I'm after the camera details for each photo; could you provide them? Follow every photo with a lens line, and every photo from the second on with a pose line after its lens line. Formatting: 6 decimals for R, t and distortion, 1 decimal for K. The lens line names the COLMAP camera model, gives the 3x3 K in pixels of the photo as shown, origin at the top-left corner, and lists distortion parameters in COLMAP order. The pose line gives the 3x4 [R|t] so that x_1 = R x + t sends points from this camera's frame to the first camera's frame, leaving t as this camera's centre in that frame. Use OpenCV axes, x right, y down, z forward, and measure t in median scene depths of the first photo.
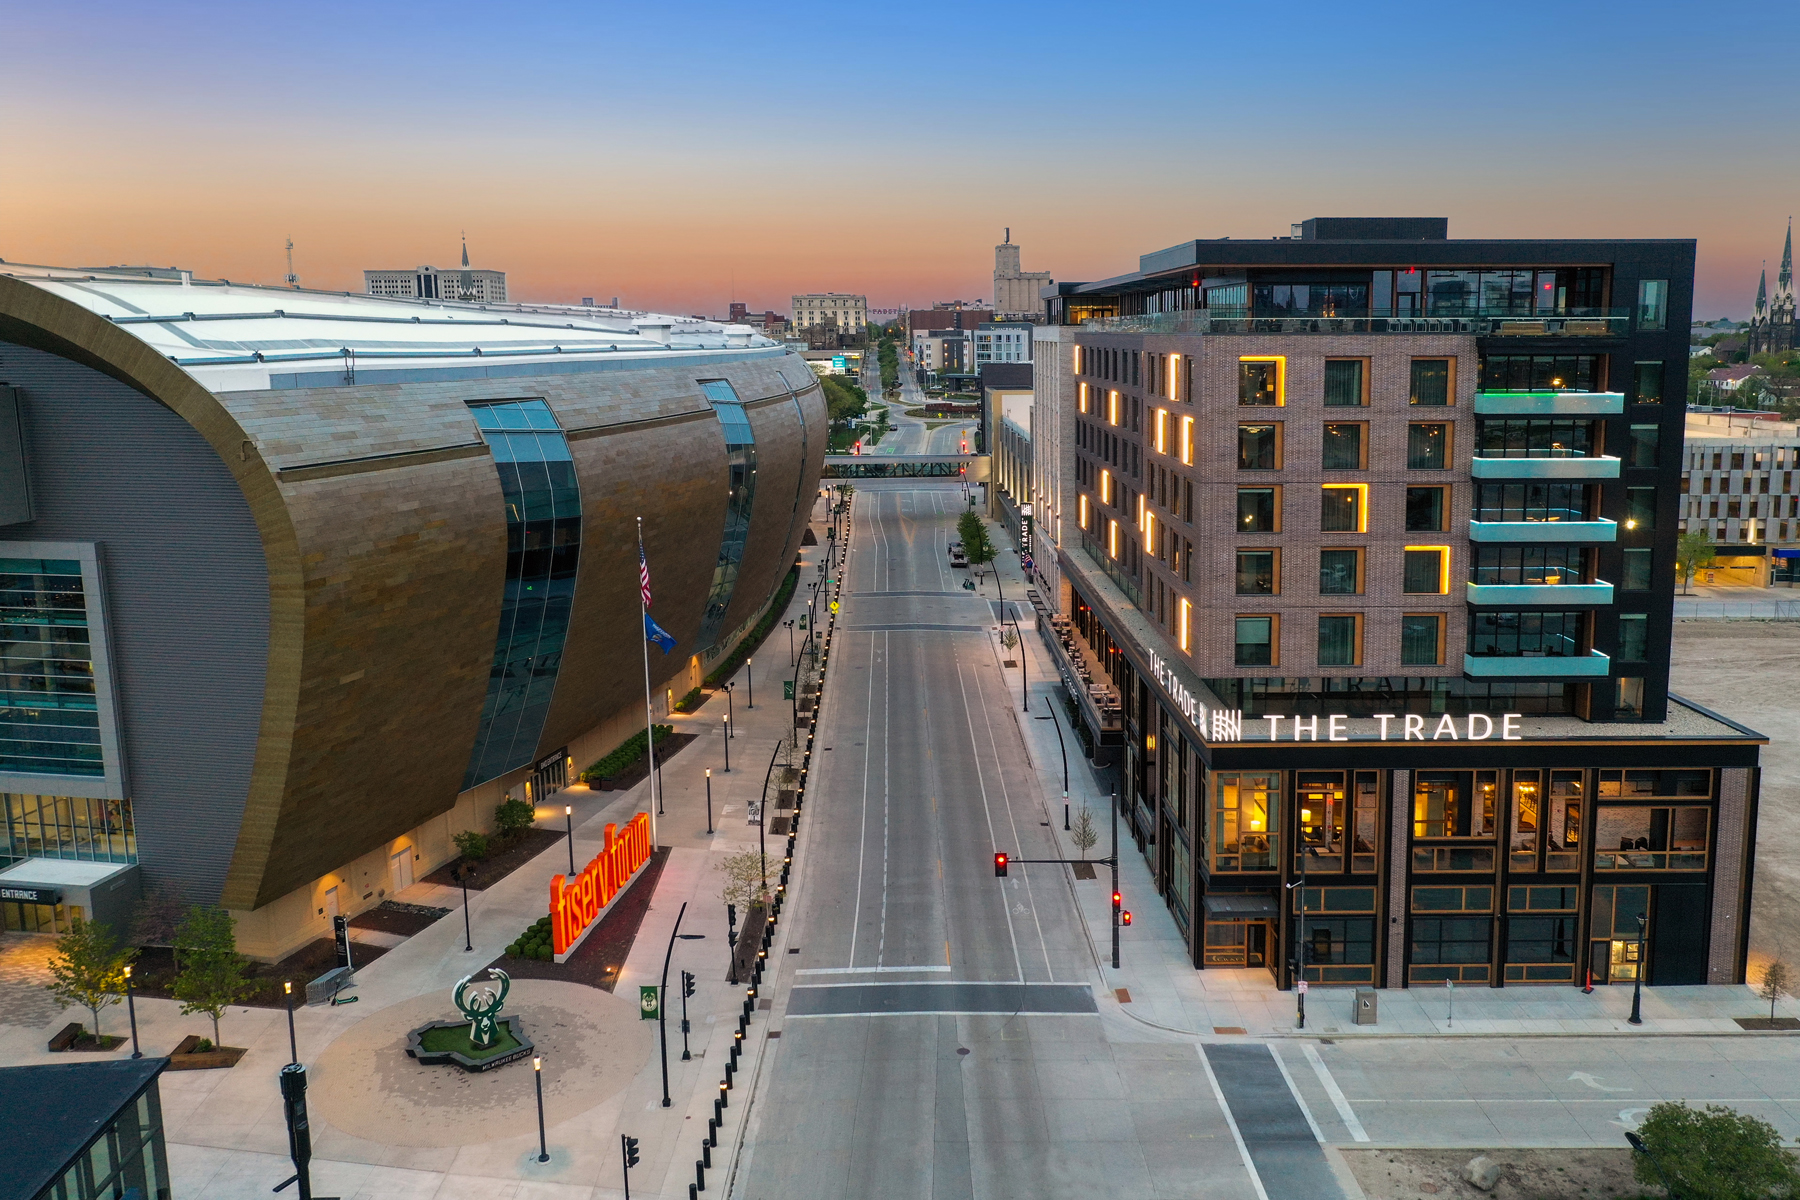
lens RADIAL K [[1372.0, 0, 901.2], [0, 1372.0, 541.5], [0, 0, 1]] dist [0.043413, -0.058546]
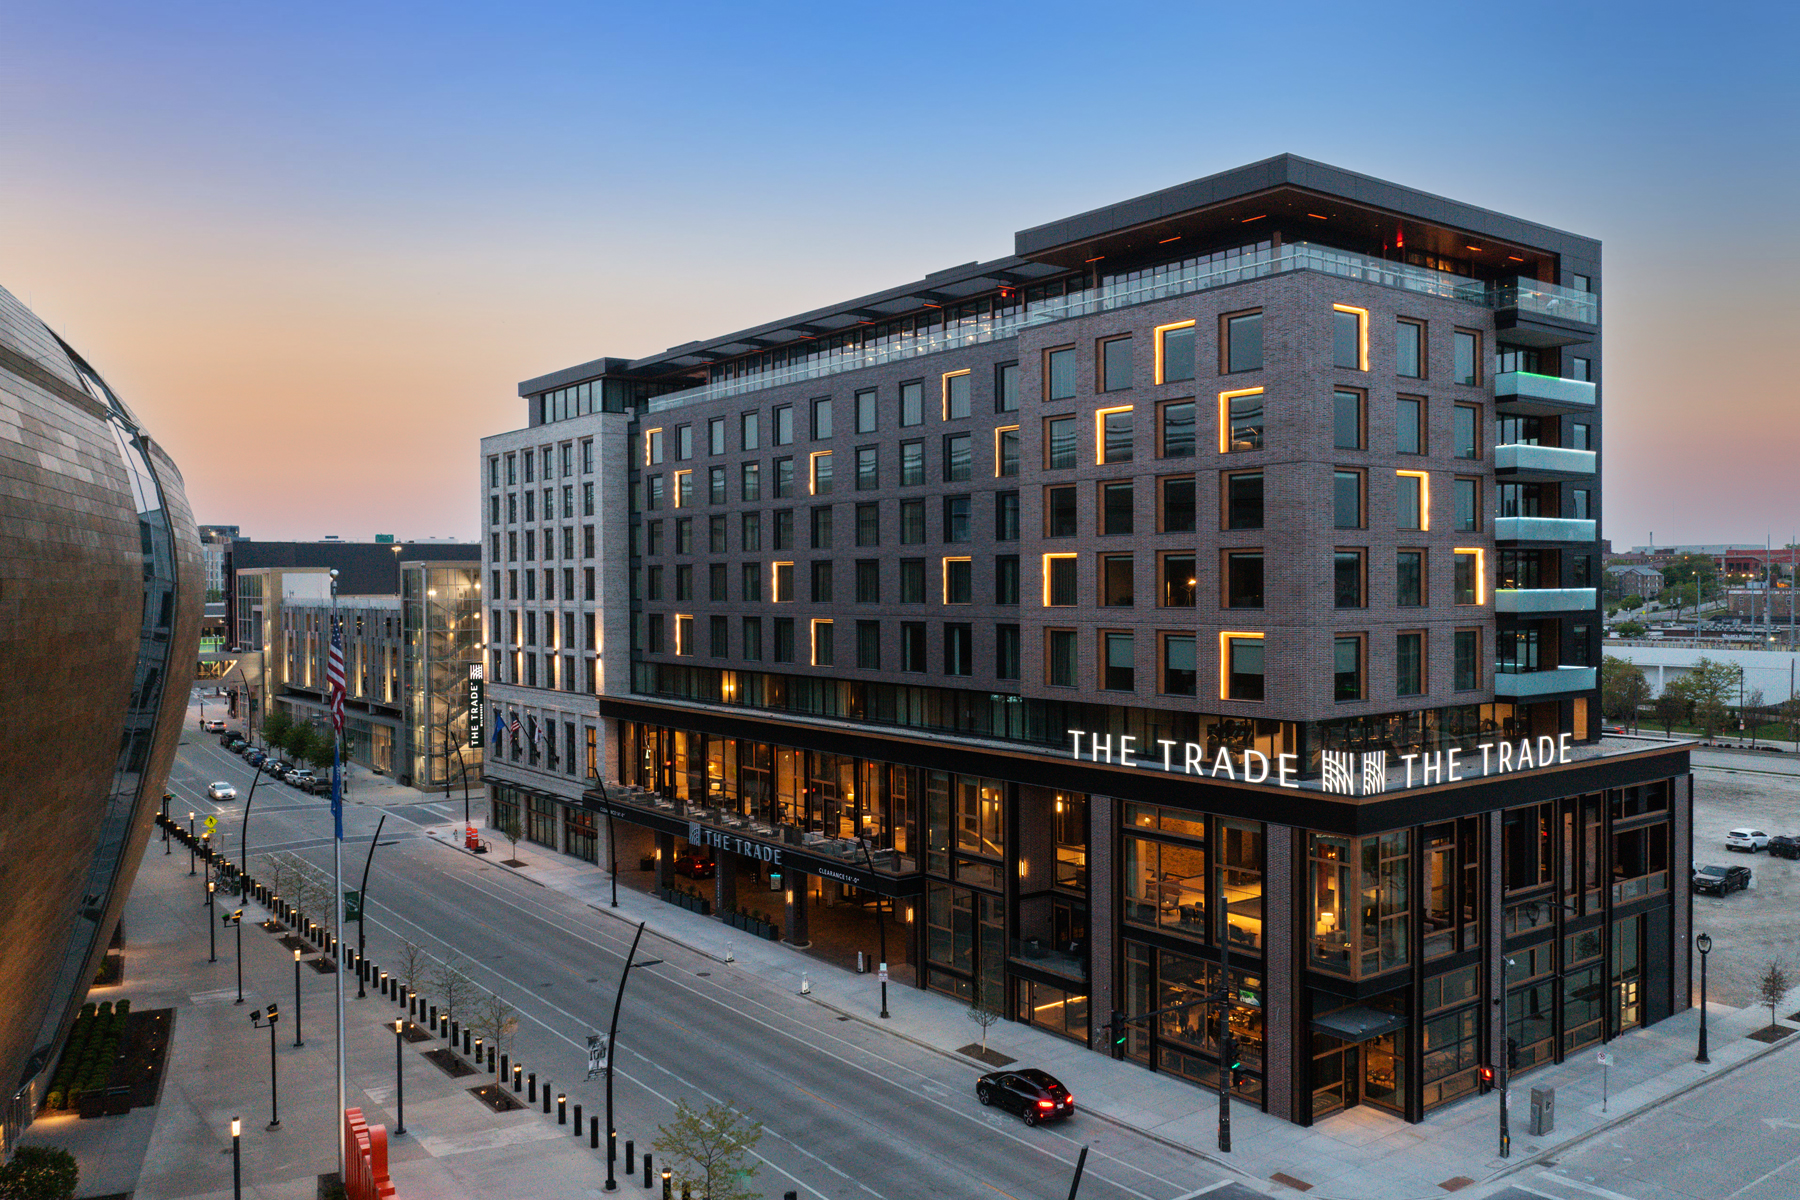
lens RADIAL K [[1392.7, 0, 828.7], [0, 1392.7, 597.3], [0, 0, 1]] dist [0.040799, -0.060046]
pose [[0.817565, -0.007048, 0.575794, -0.444193], [0.089815, 0.989248, -0.115420, 0.098248], [-0.568789, 0.146078, 0.809407, 0.521281]]
